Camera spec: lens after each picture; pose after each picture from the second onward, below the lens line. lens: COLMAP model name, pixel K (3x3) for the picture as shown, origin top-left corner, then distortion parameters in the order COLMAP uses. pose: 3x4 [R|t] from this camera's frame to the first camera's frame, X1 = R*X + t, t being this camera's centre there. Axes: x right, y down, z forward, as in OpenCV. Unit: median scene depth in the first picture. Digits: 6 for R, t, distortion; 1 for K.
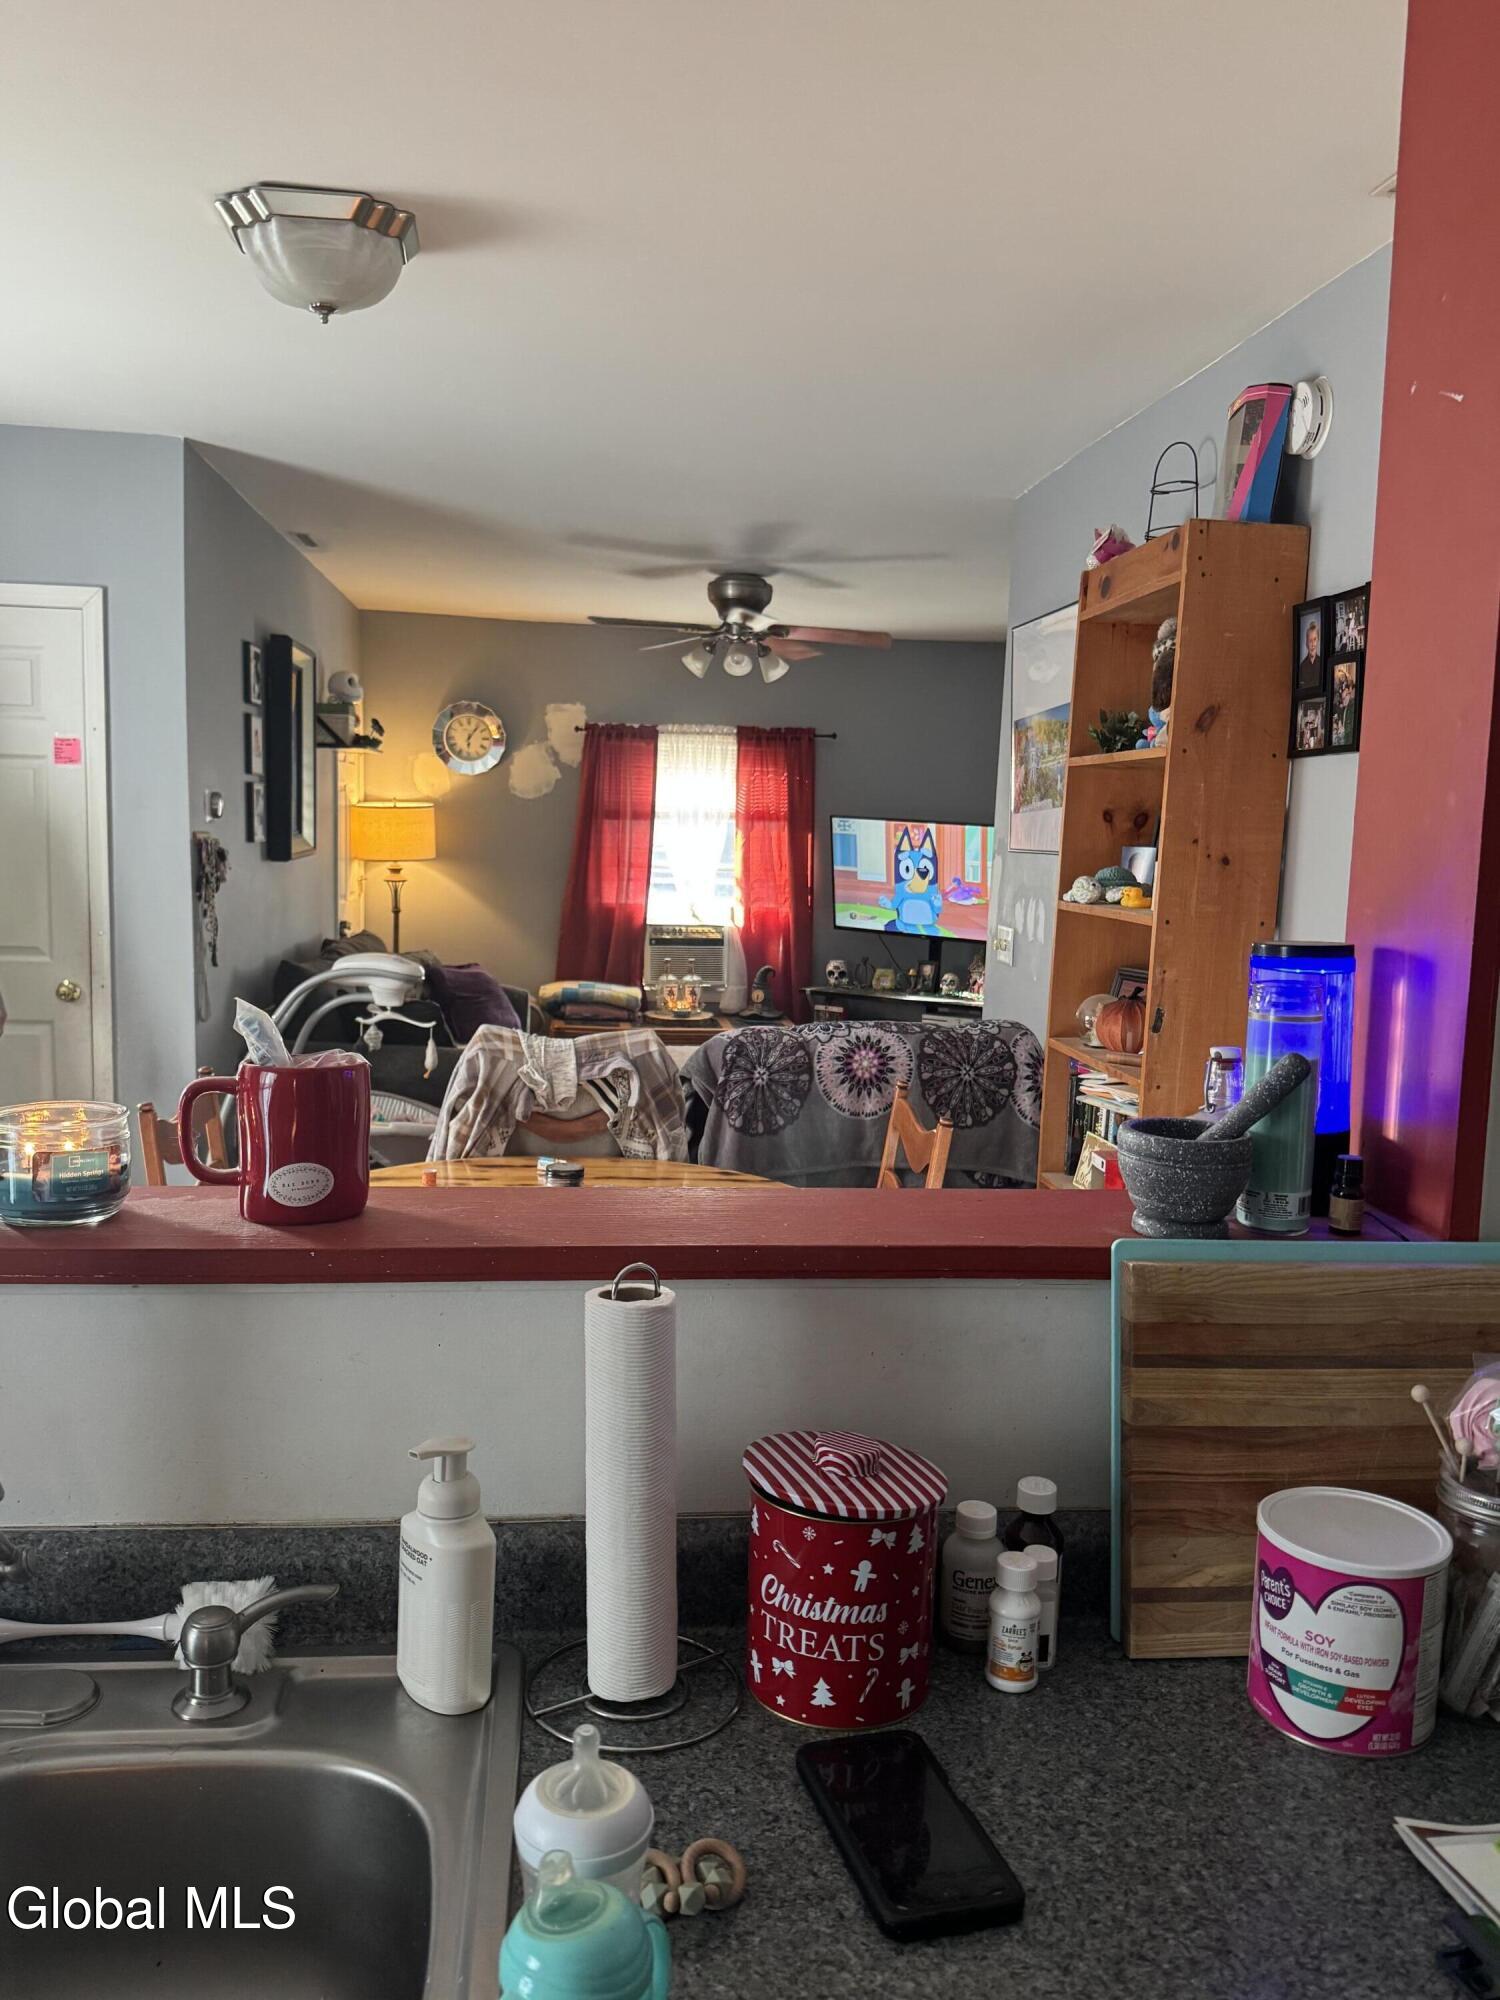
lens RADIAL K [[1568.0, 0, 749.3], [0, 1568.0, 1008.9], [0, 0, 1]] dist [0.004210, -0.000200]
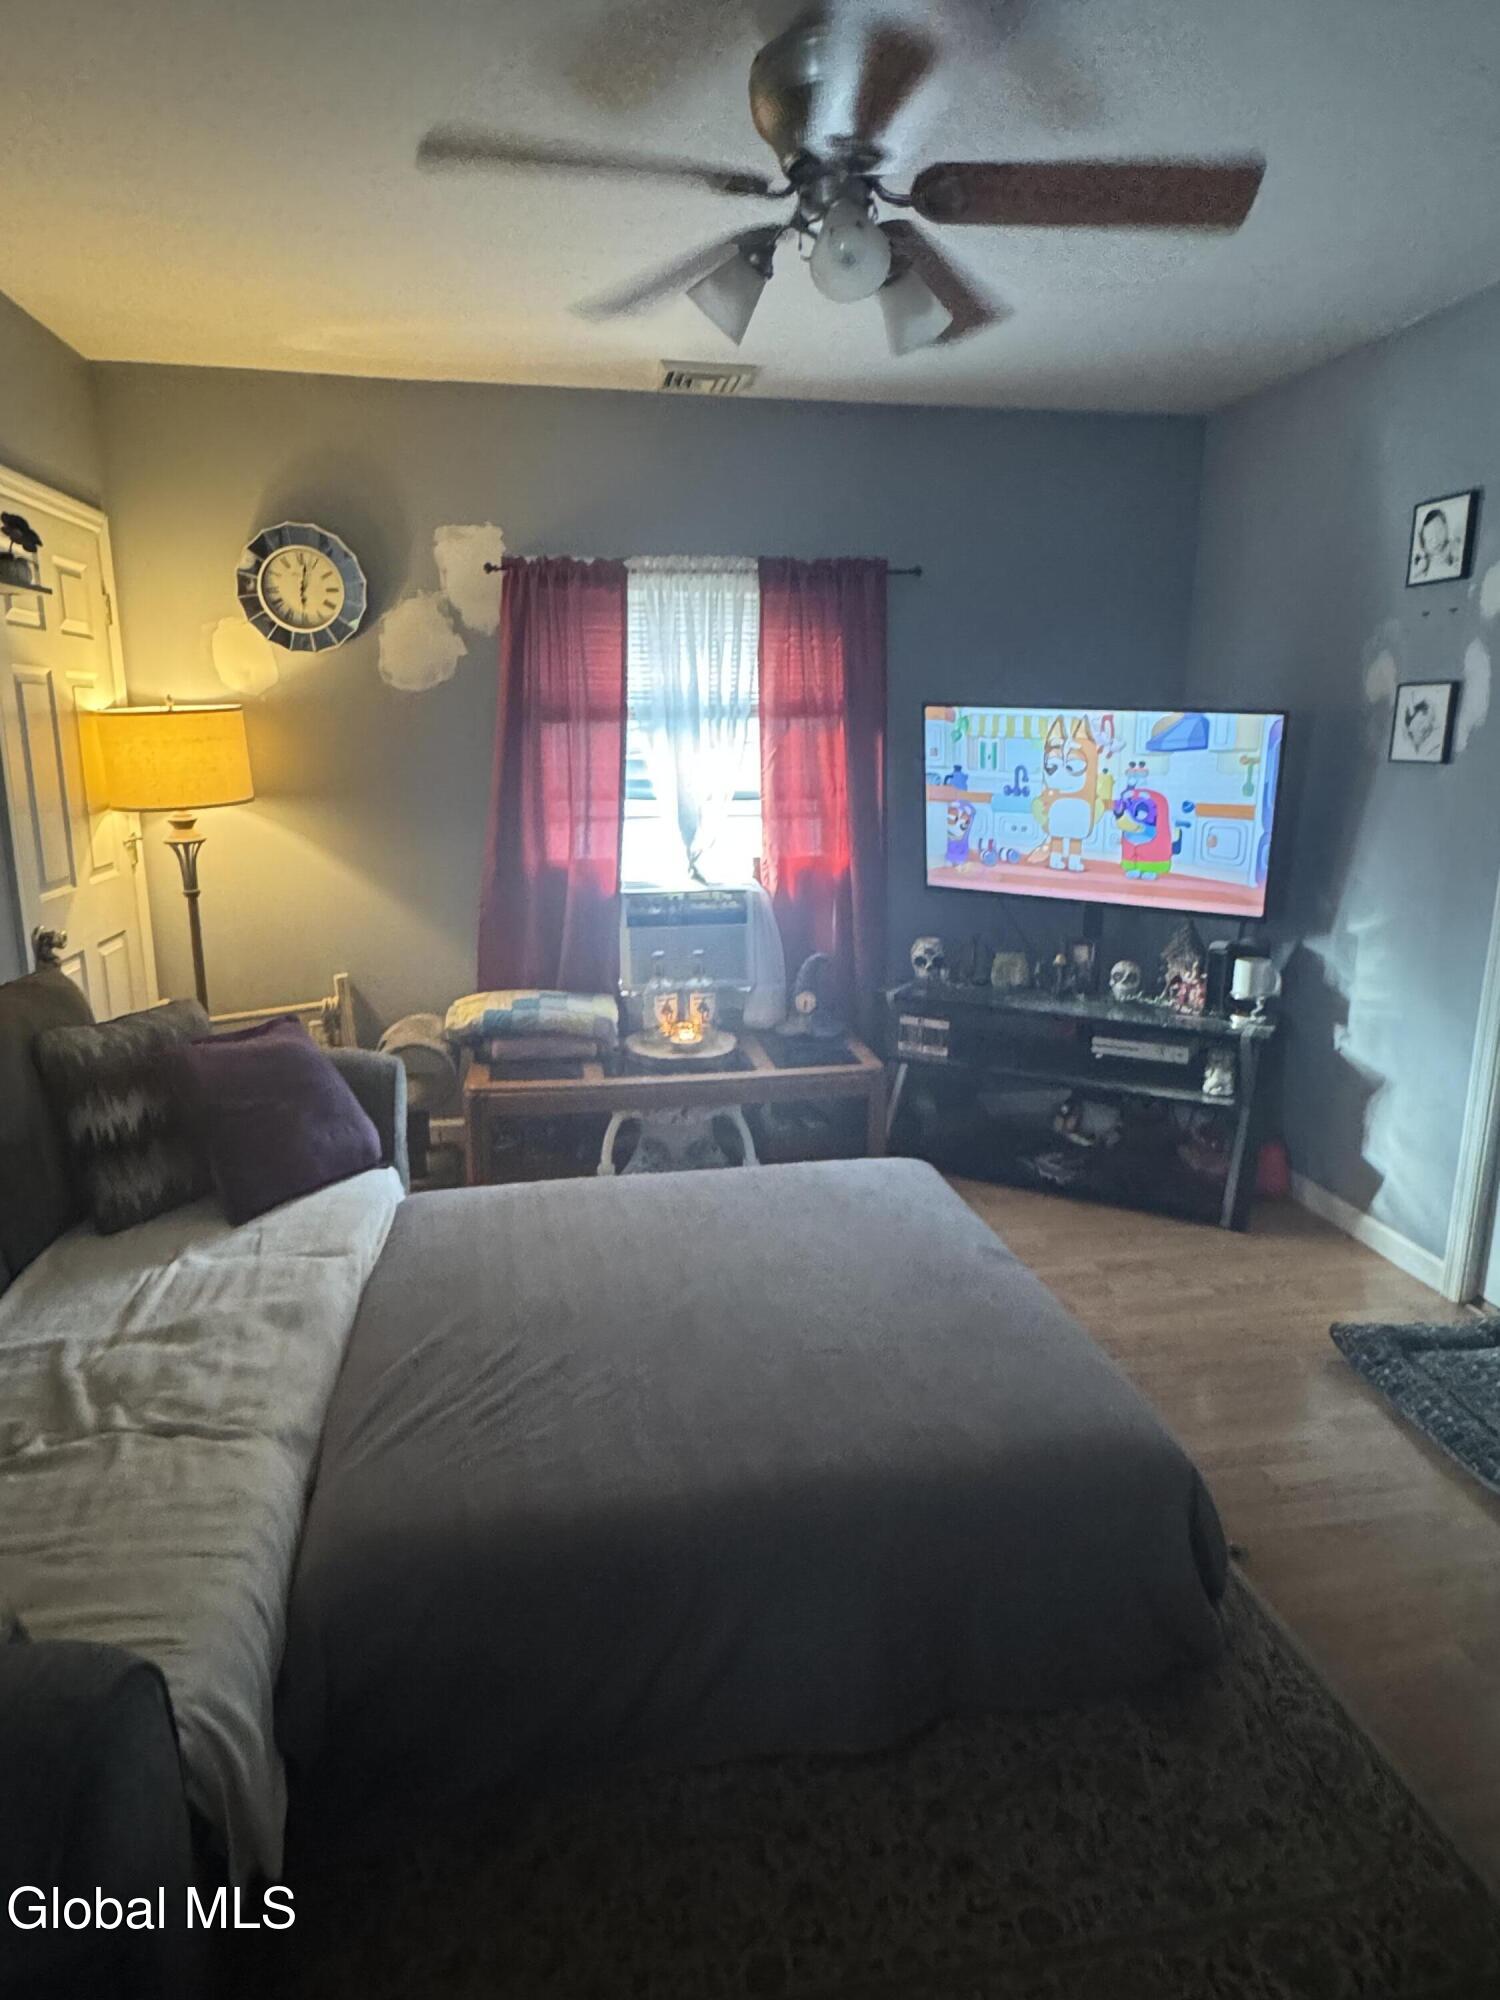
lens RADIAL K [[1199.0, 0, 746.4], [0, 1199.0, 980.5], [0, 0, 1]] dist [-0.028077, -0.000106]
pose [[0.998899, -0.036830, 0.029052, -0.031777], [0.033846, 0.994684, 0.097249, -0.064677], [-0.032479, -0.096158, 0.994836, 0.534031]]
